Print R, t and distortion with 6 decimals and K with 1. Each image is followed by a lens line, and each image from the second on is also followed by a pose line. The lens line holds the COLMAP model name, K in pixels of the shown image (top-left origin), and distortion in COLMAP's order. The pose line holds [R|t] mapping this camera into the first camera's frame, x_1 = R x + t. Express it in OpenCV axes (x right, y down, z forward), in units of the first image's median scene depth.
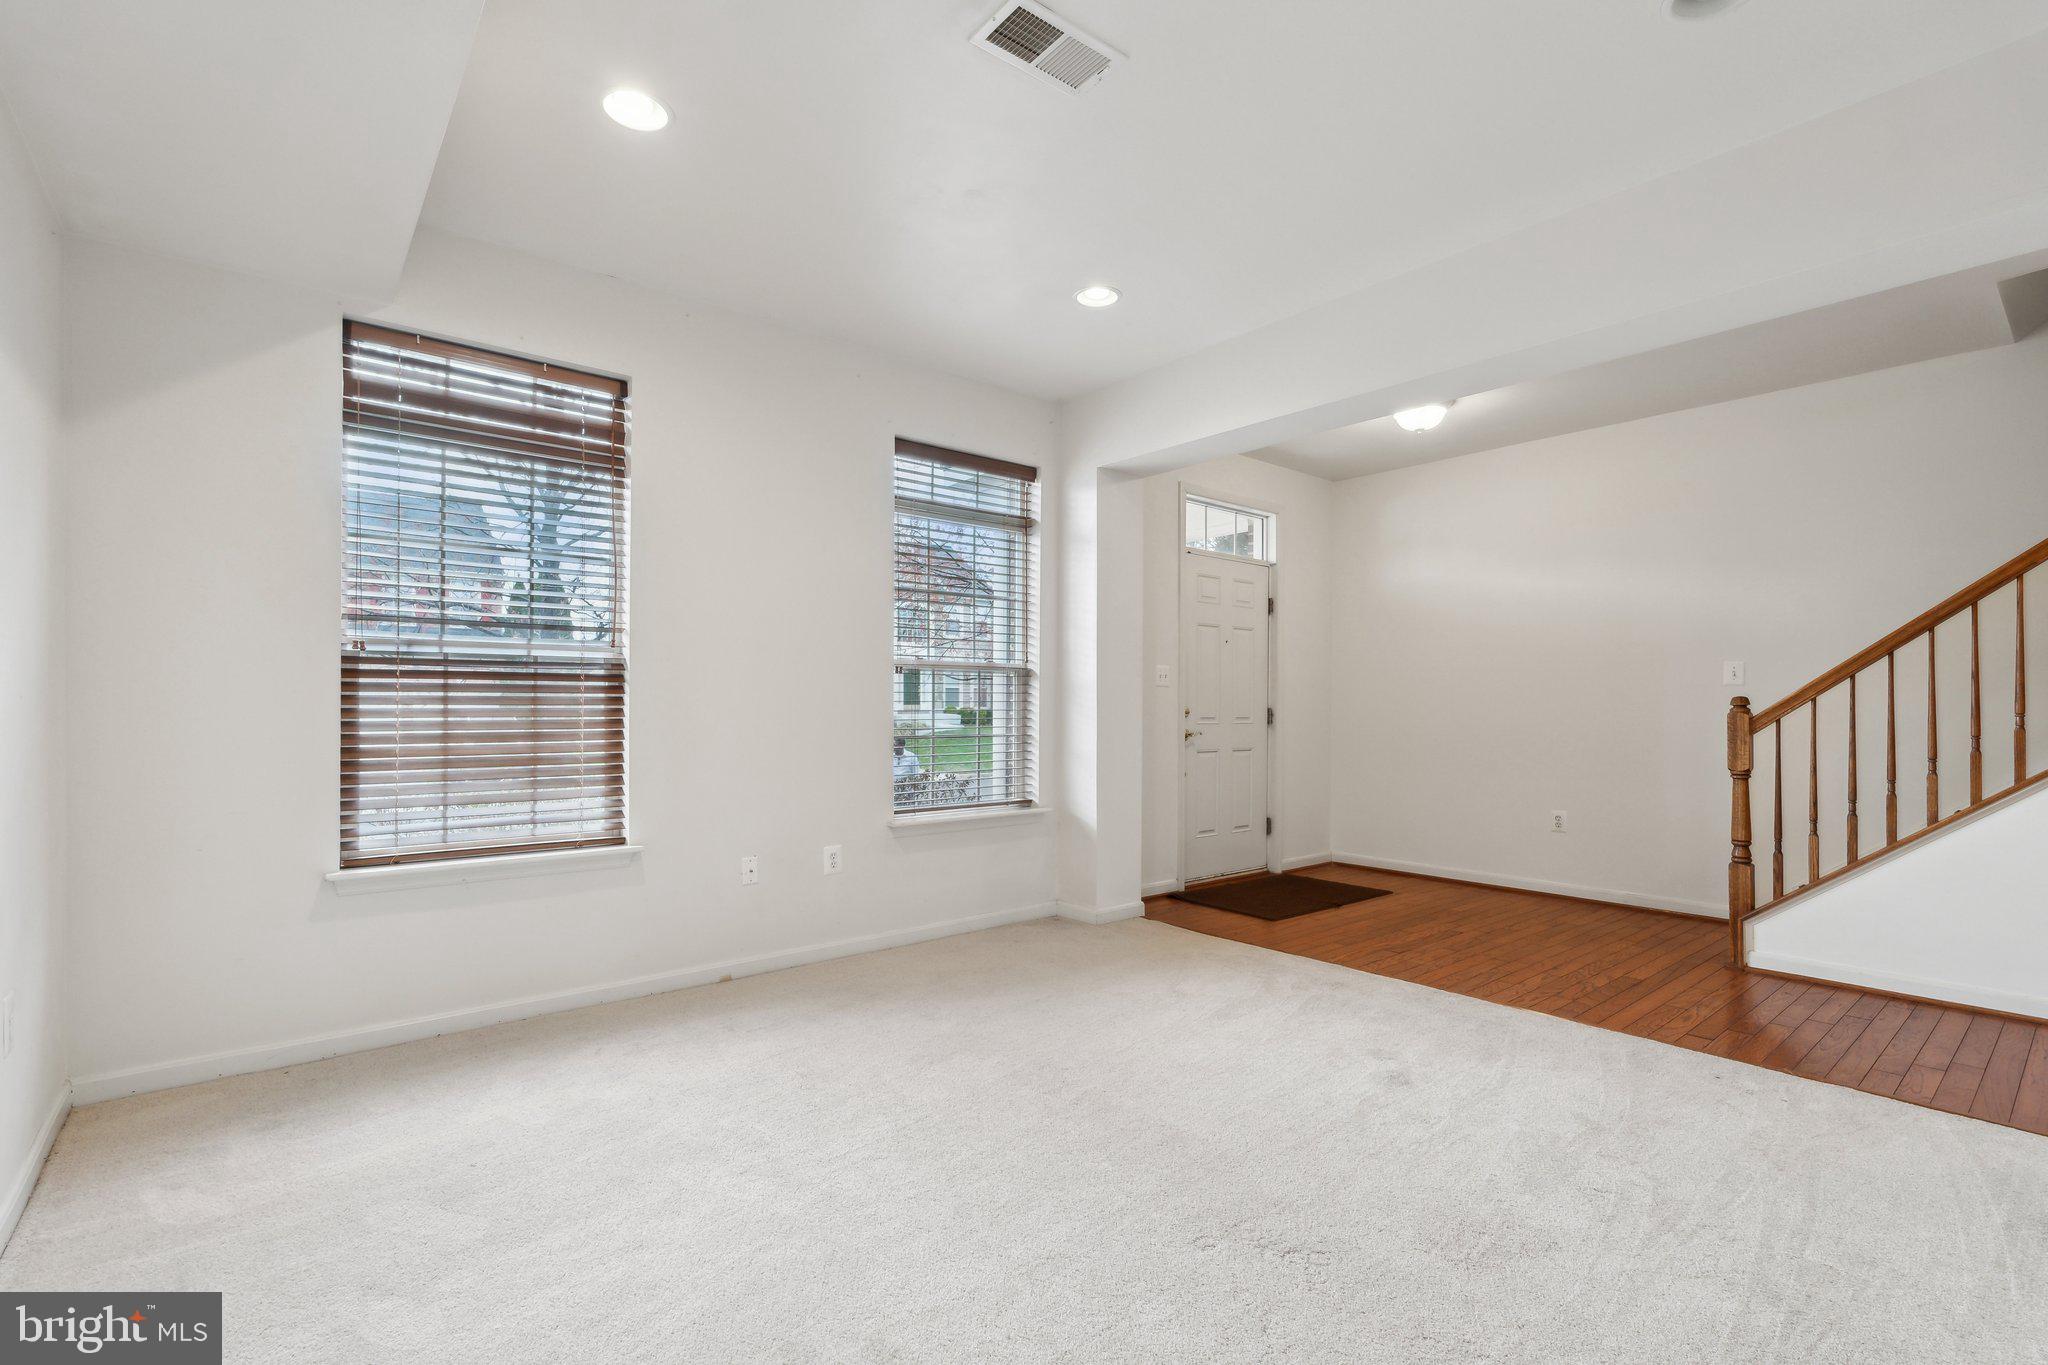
lens RADIAL K [[934.1, 0, 1026.7], [0, 934.1, 728.6], [0, 0, 1]] dist [-0.001497, -0.000504]
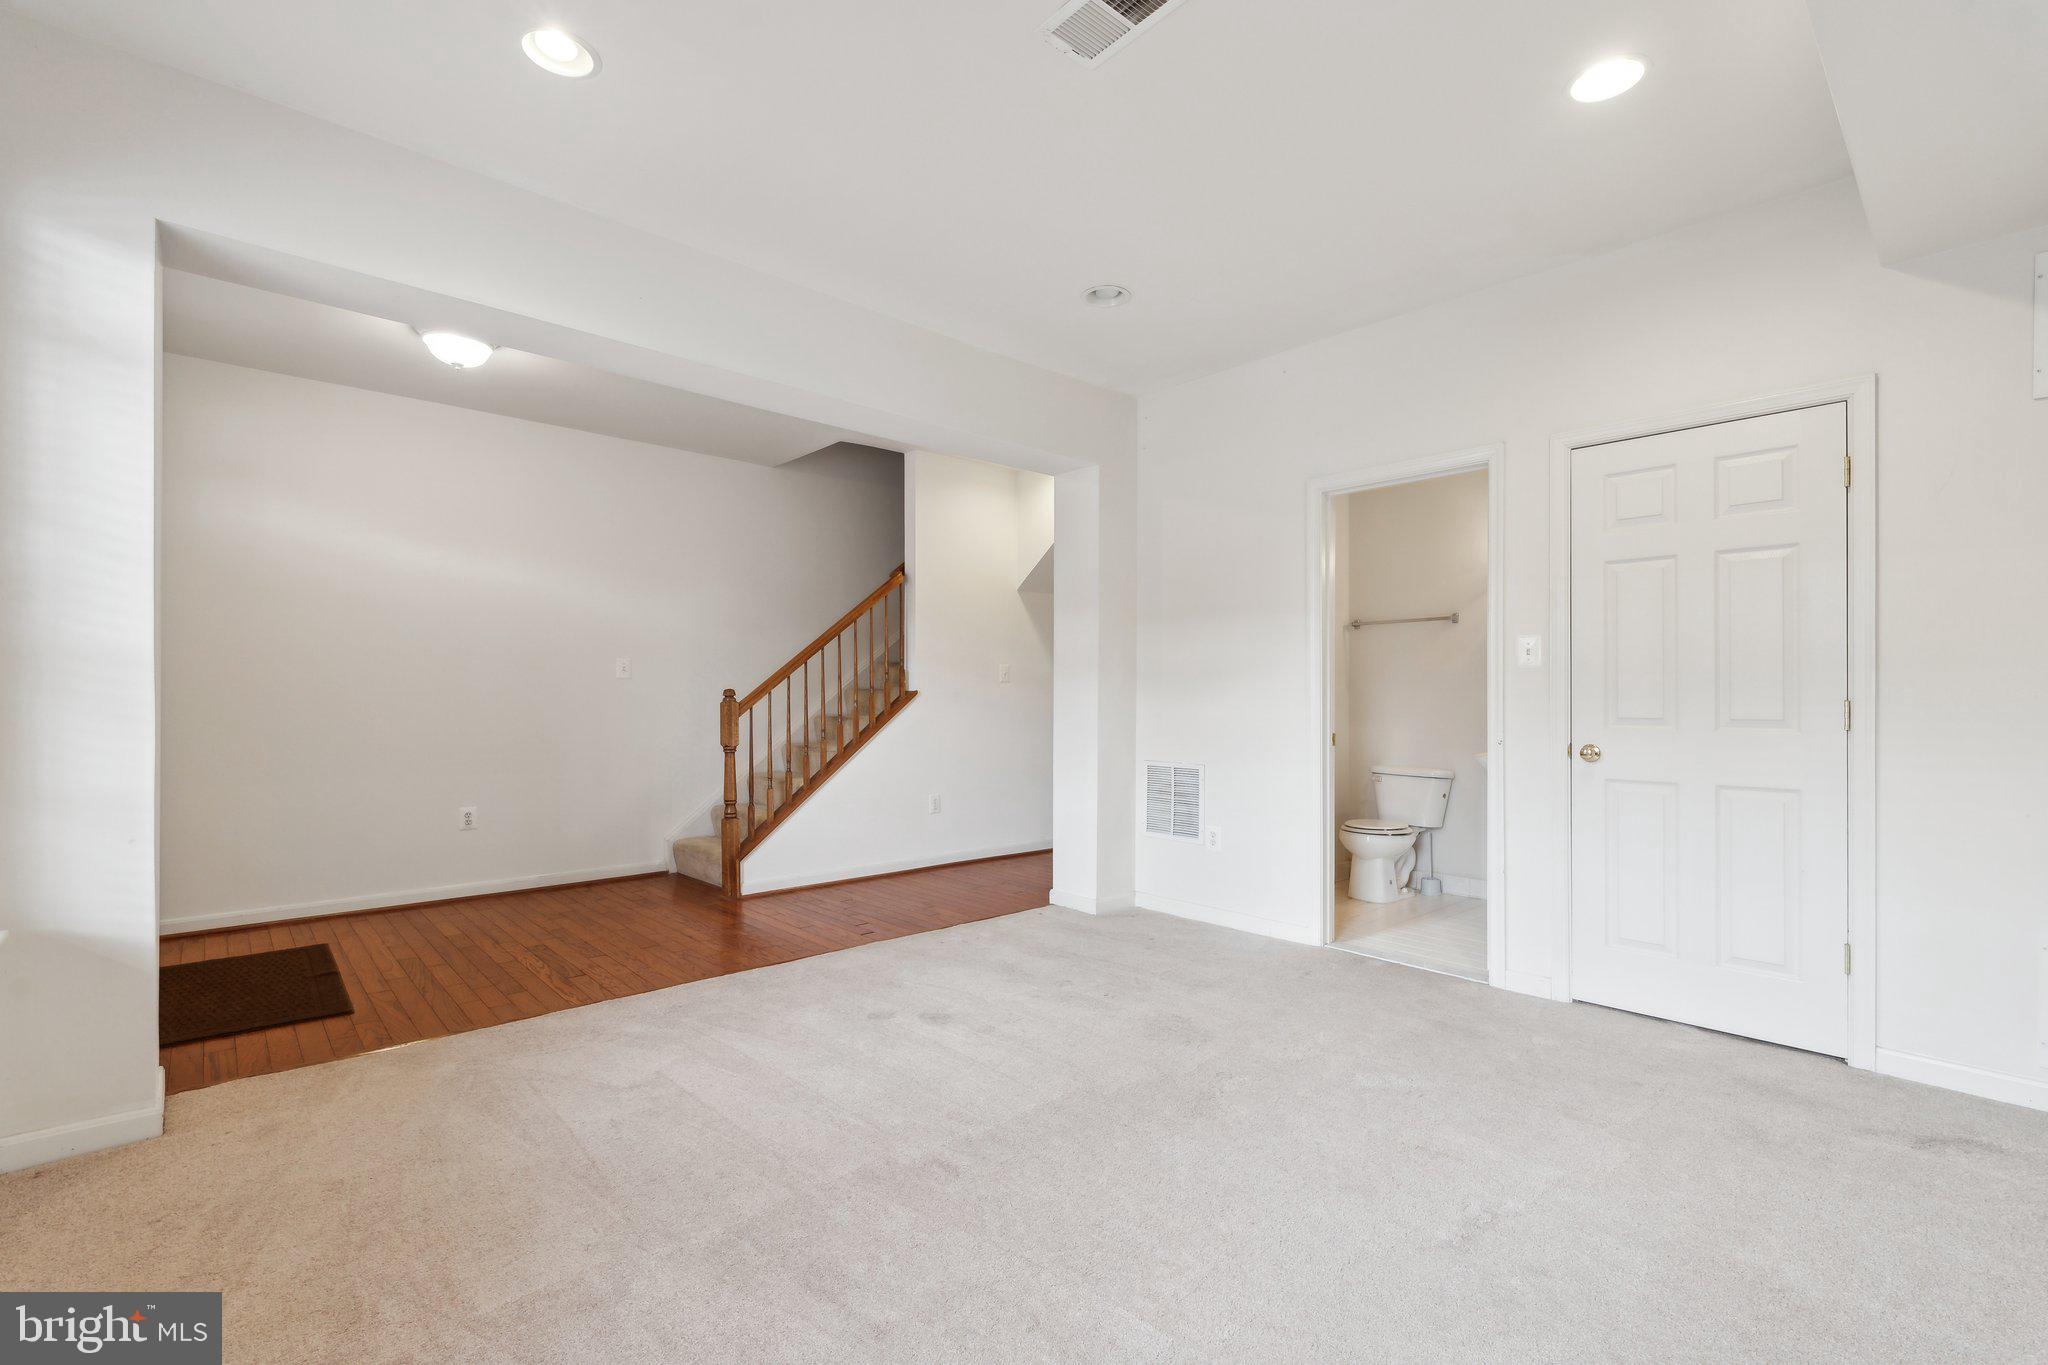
lens RADIAL K [[917.0, 0, 1040.0], [0, 917.0, 692.3], [0, 0, 1]] dist [-0.001610, 0.000167]
pose [[-0.076114, 0.007272, 0.997073, -0.530284], [0.020711, 0.999769, -0.005711, -0.013829], [-0.996884, 0.020216, -0.076247, 0.668601]]
